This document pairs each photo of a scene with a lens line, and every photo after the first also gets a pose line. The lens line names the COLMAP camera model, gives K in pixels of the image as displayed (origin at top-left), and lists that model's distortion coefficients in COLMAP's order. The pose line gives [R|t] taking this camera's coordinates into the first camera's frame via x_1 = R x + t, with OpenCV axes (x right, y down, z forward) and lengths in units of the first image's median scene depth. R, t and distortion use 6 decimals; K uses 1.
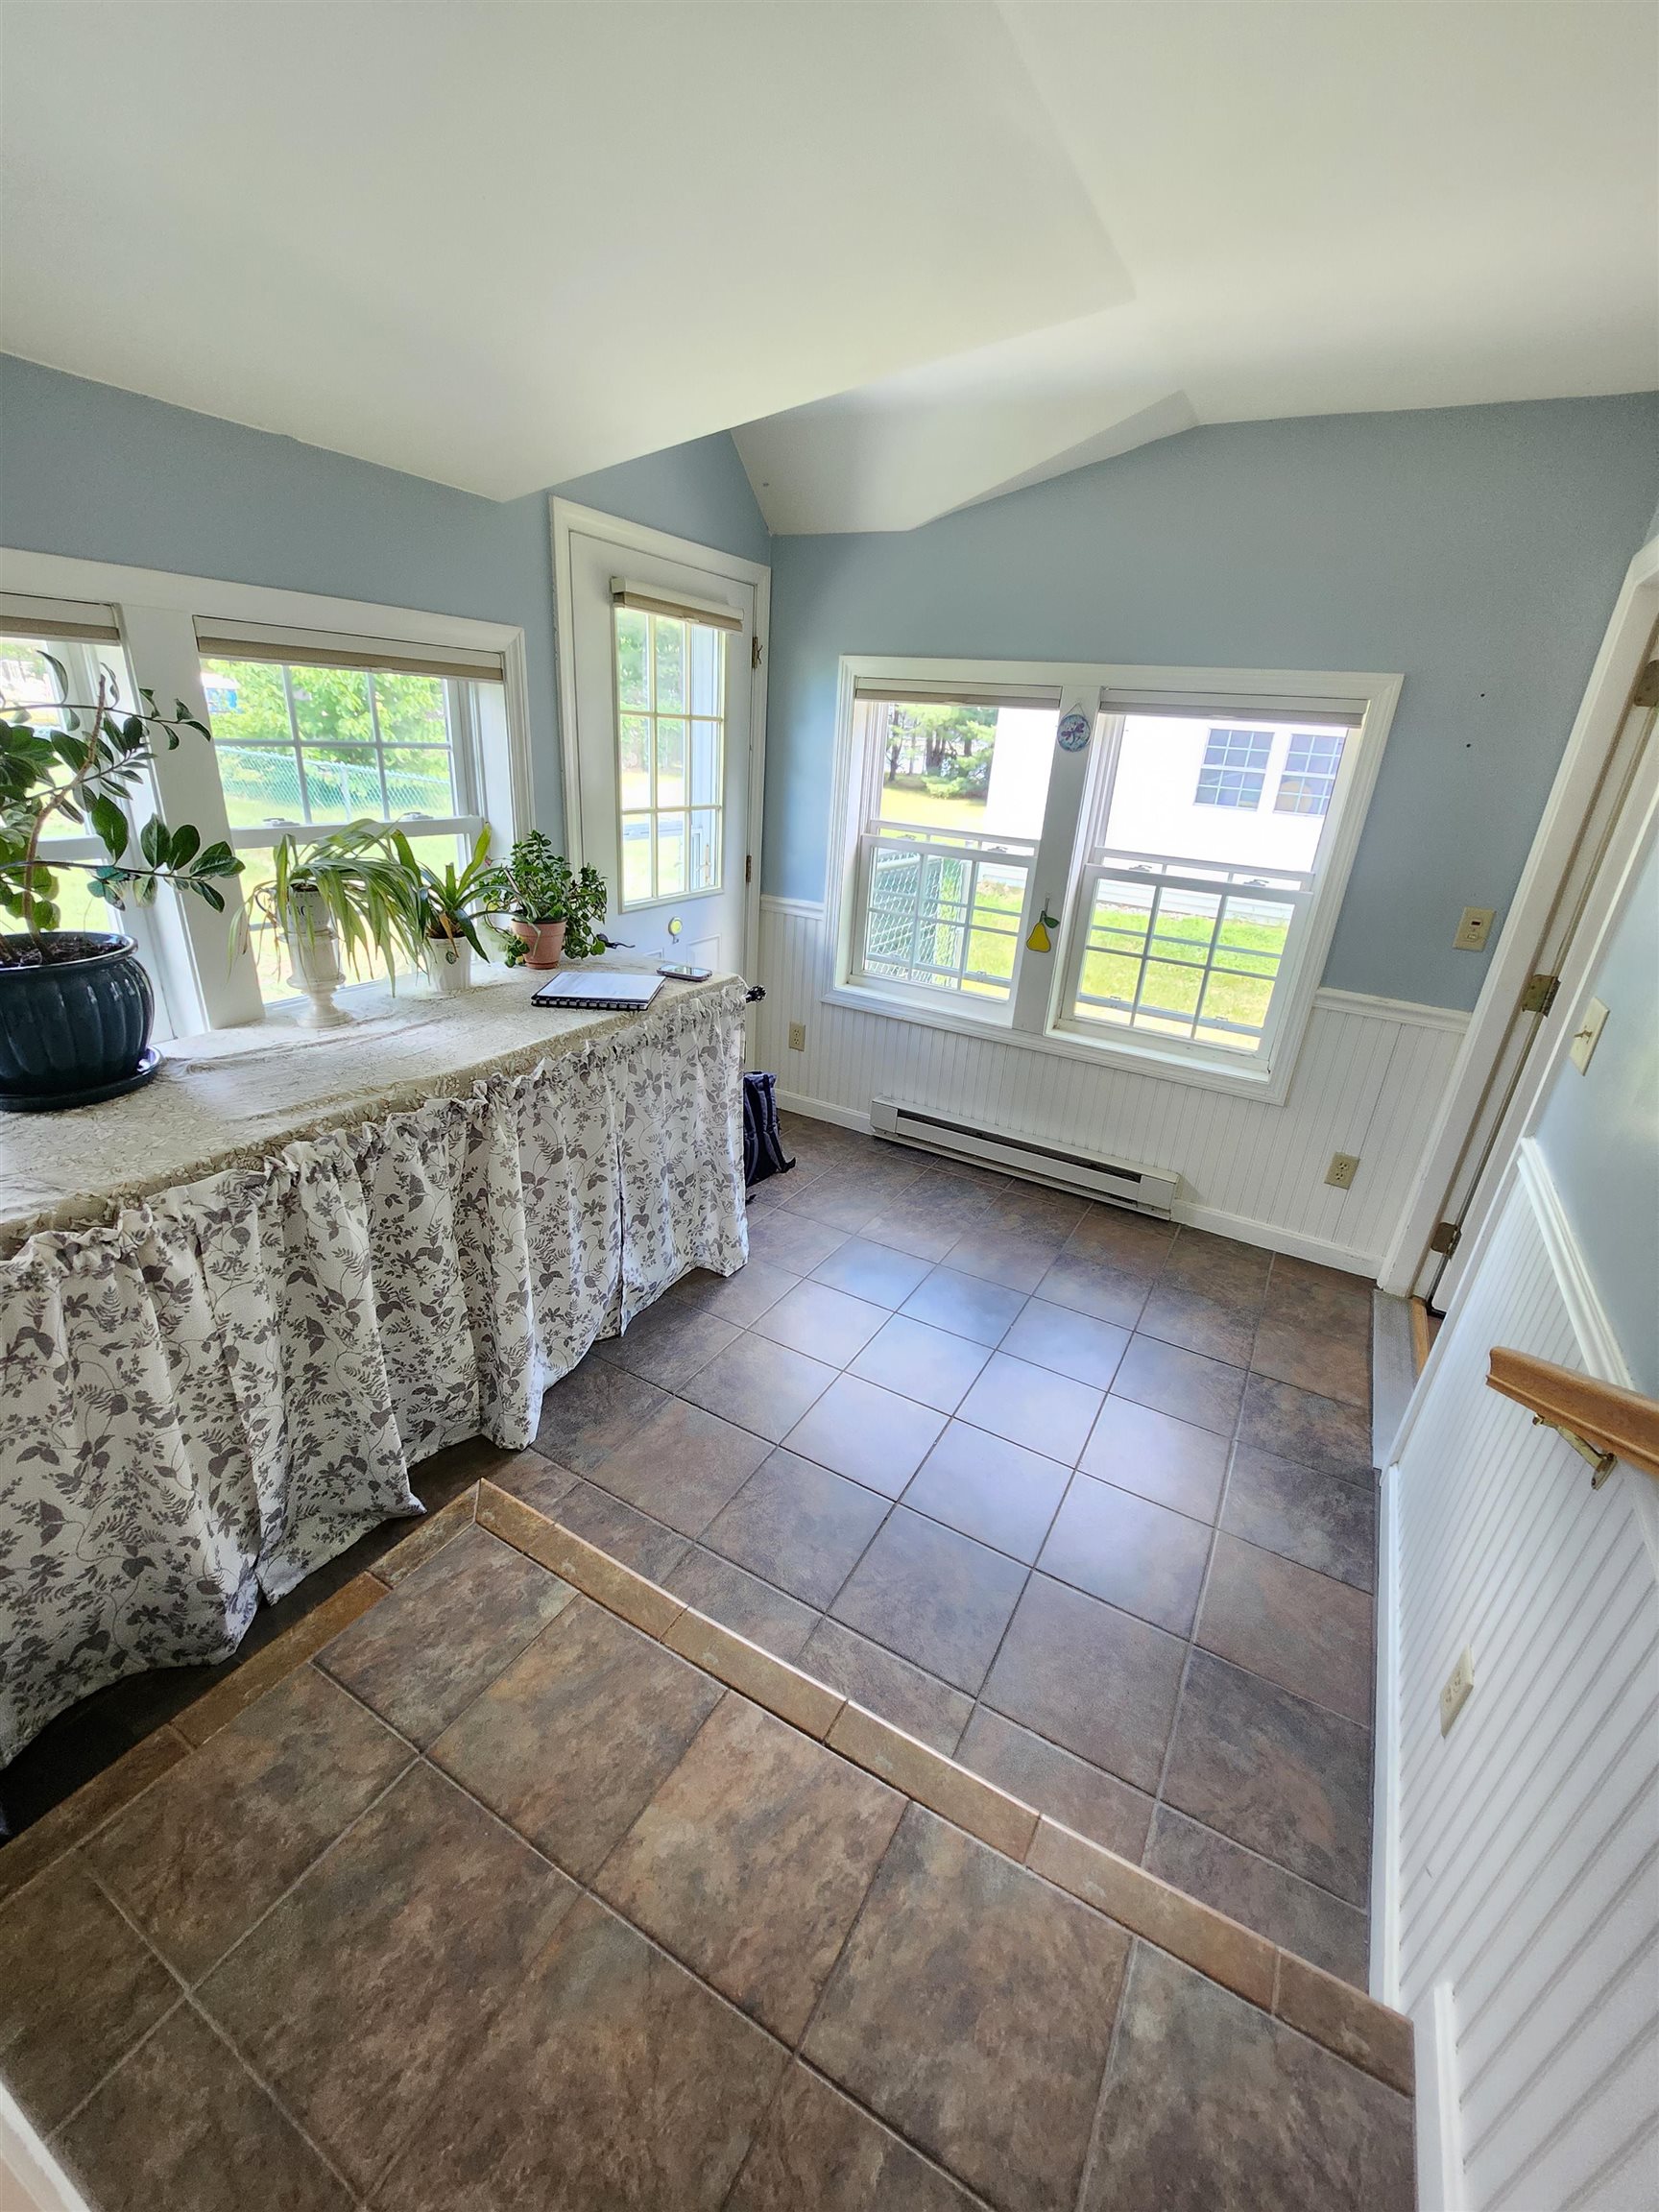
lens RADIAL K [[883.0, 0, 844.9], [0, 883.0, 1103.2], [0, 0, 1]] dist [-0.017135, -0.000627]
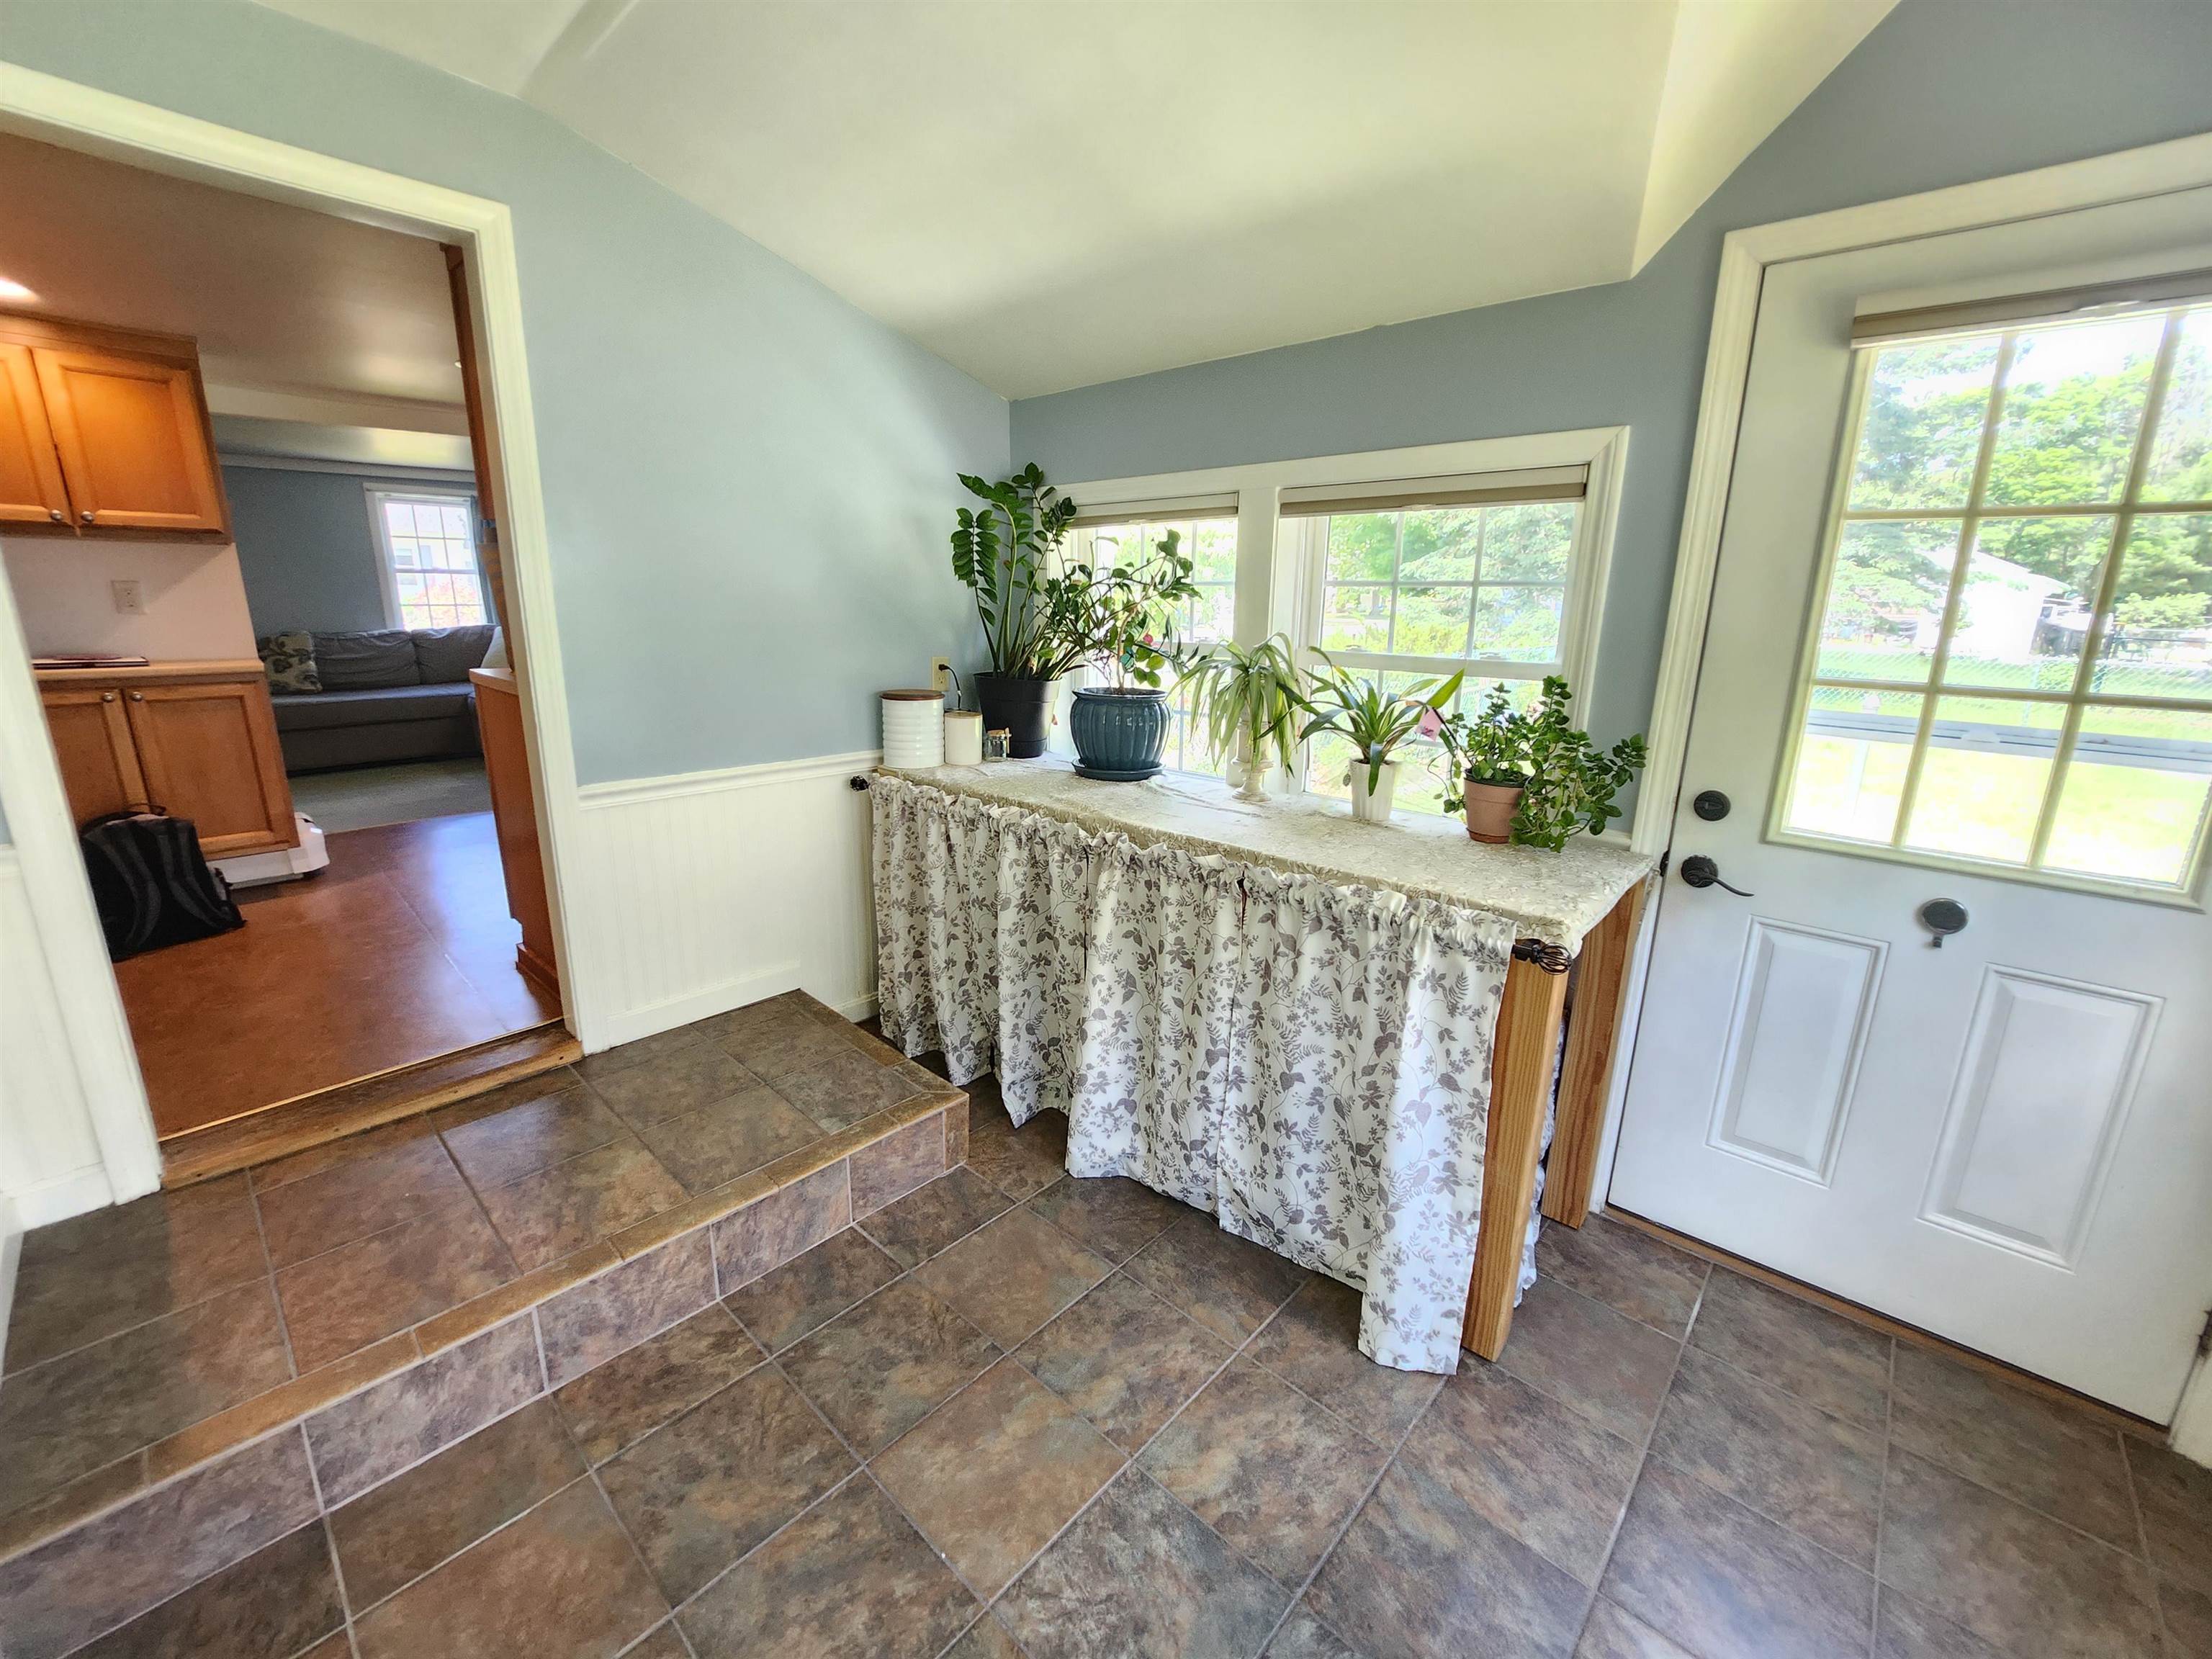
lens RADIAL K [[883.0, 0, 1106.5], [0, 883.0, 816.1], [0, 0, 1]] dist [-0.017135, -0.000627]
pose [[-0.226150, 0.161847, -0.960553, 0.598263], [-0.407591, 0.879901, 0.244220, -0.277322], [0.884718, 0.446743, -0.133022, 0.967062]]
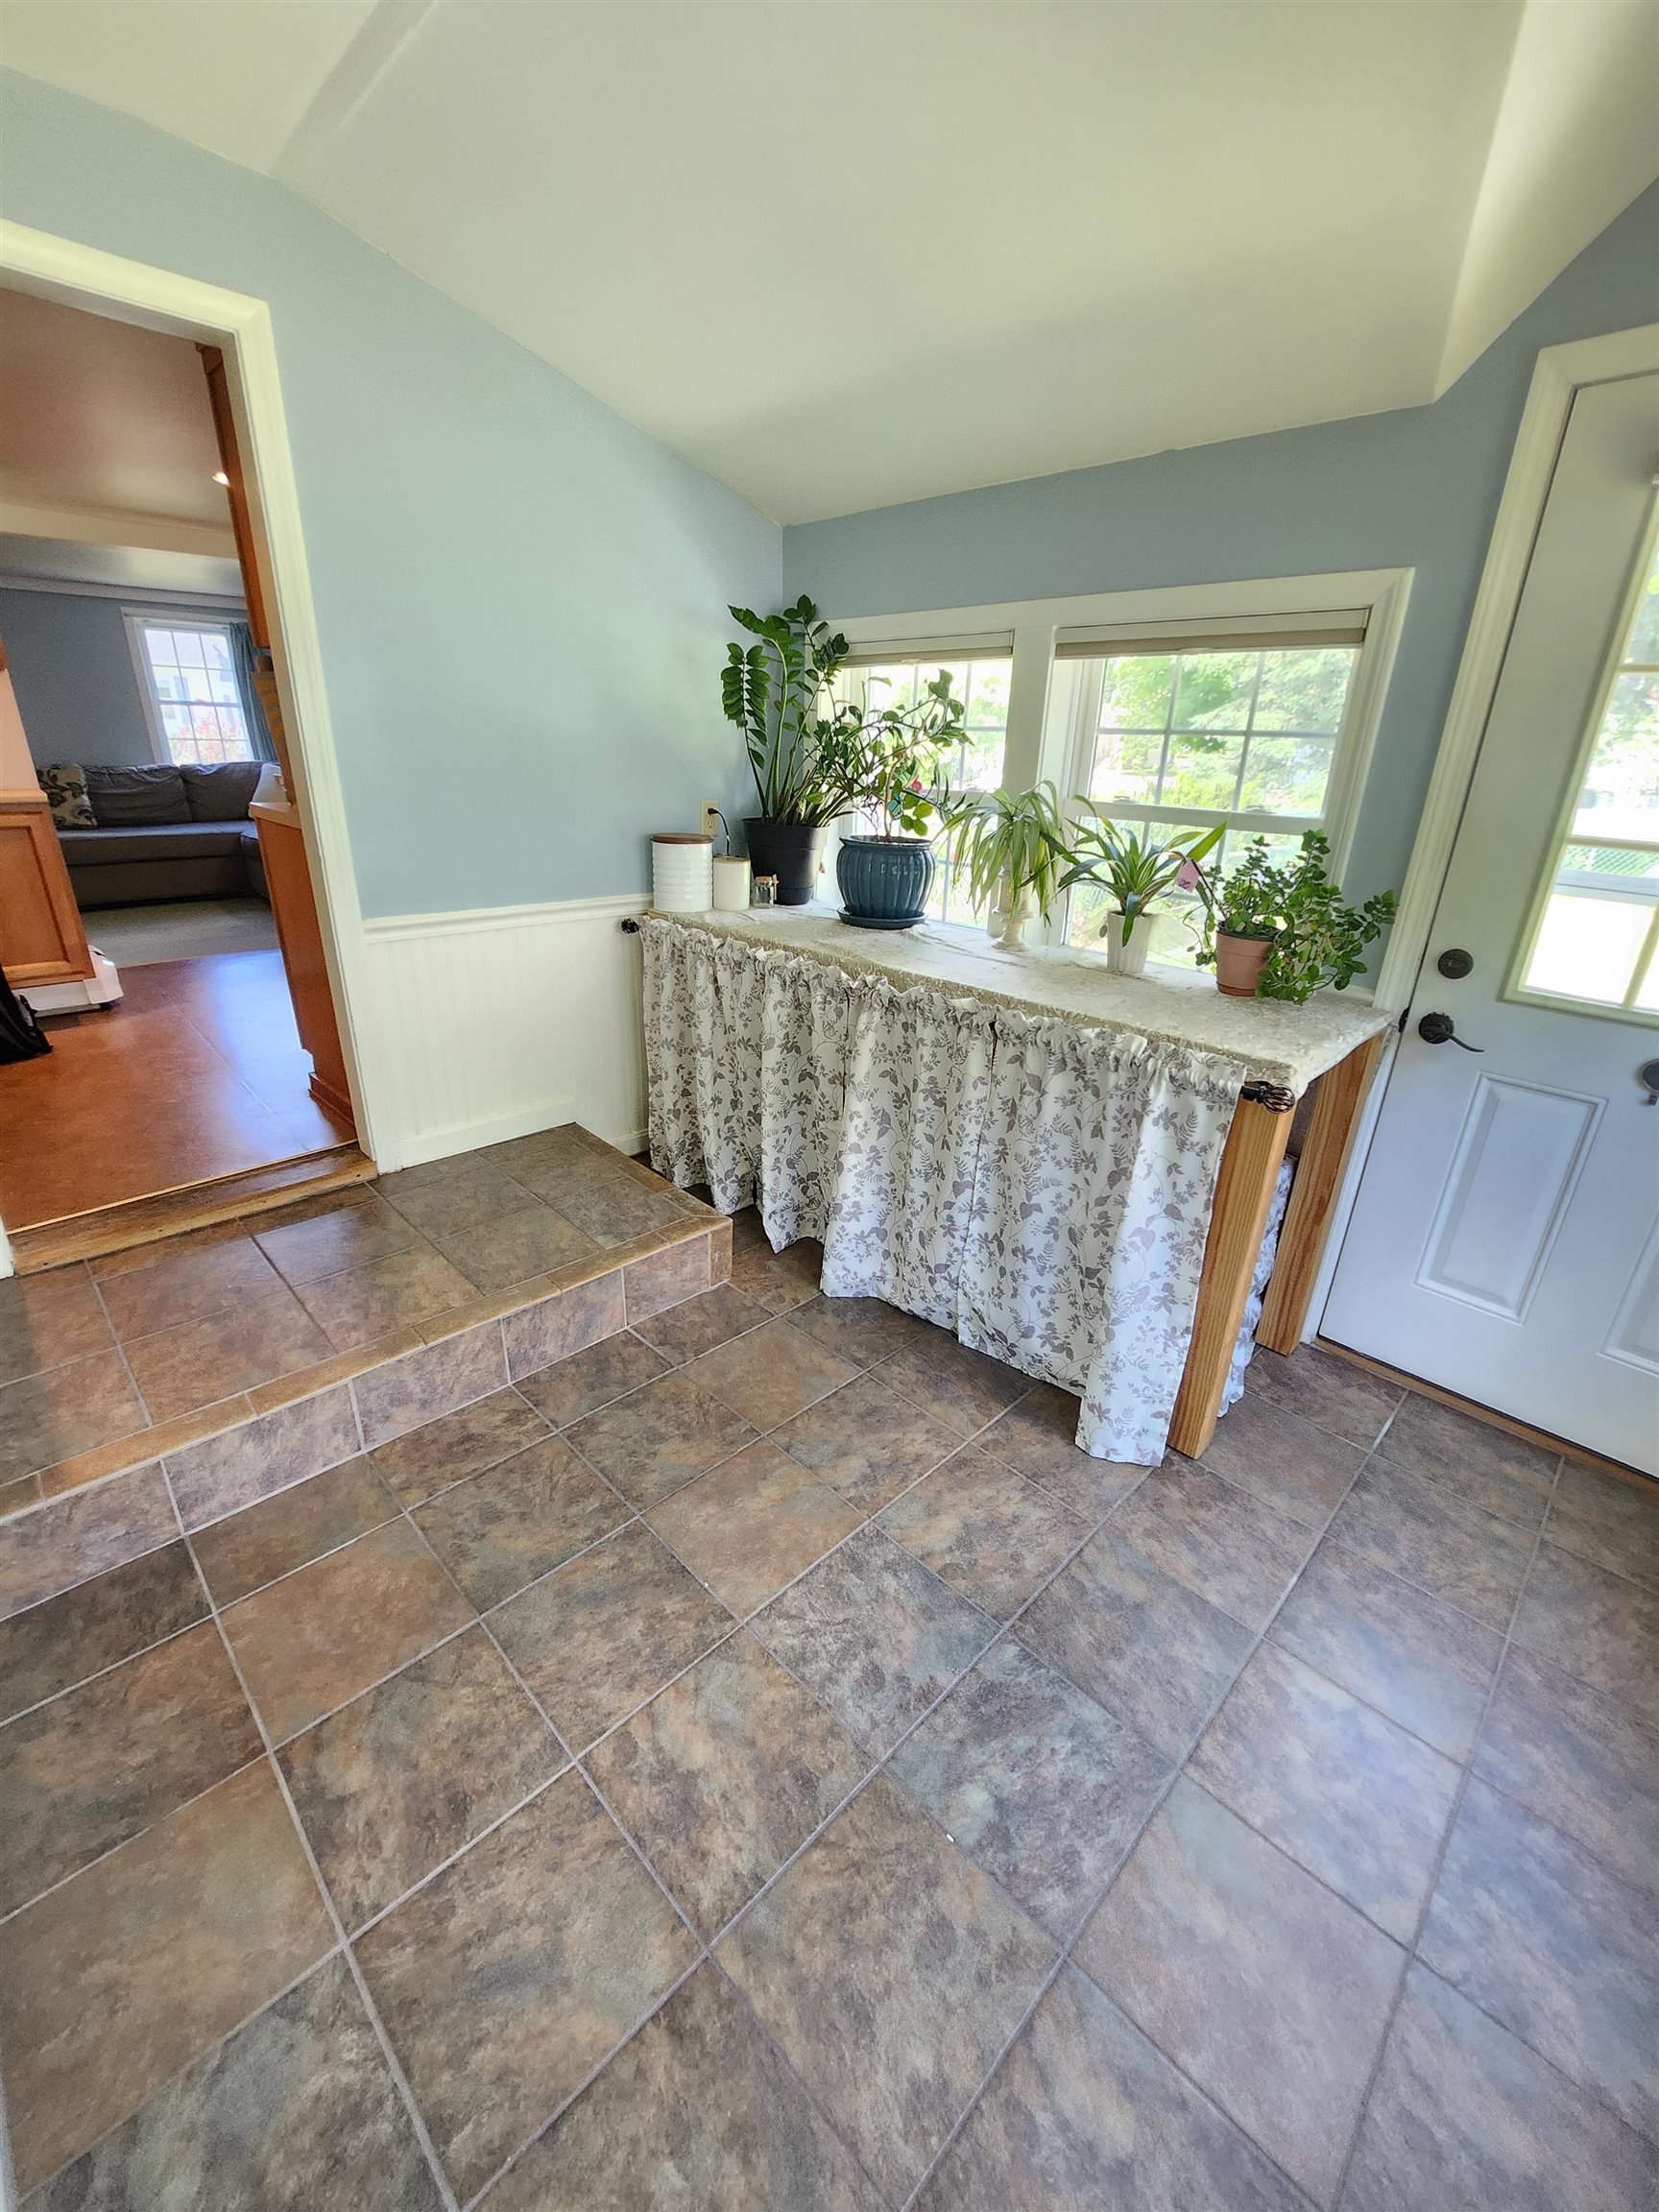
lens RADIAL K [[883.0, 0, 844.9], [0, 883.0, 1103.2], [0, 0, 1]] dist [-0.017135, -0.000627]
pose [[-0.261933, 0.288112, -0.921077, 0.637923], [-0.424514, 0.822712, 0.378065, -0.275770], [0.866706, 0.490038, -0.093187, 0.984980]]
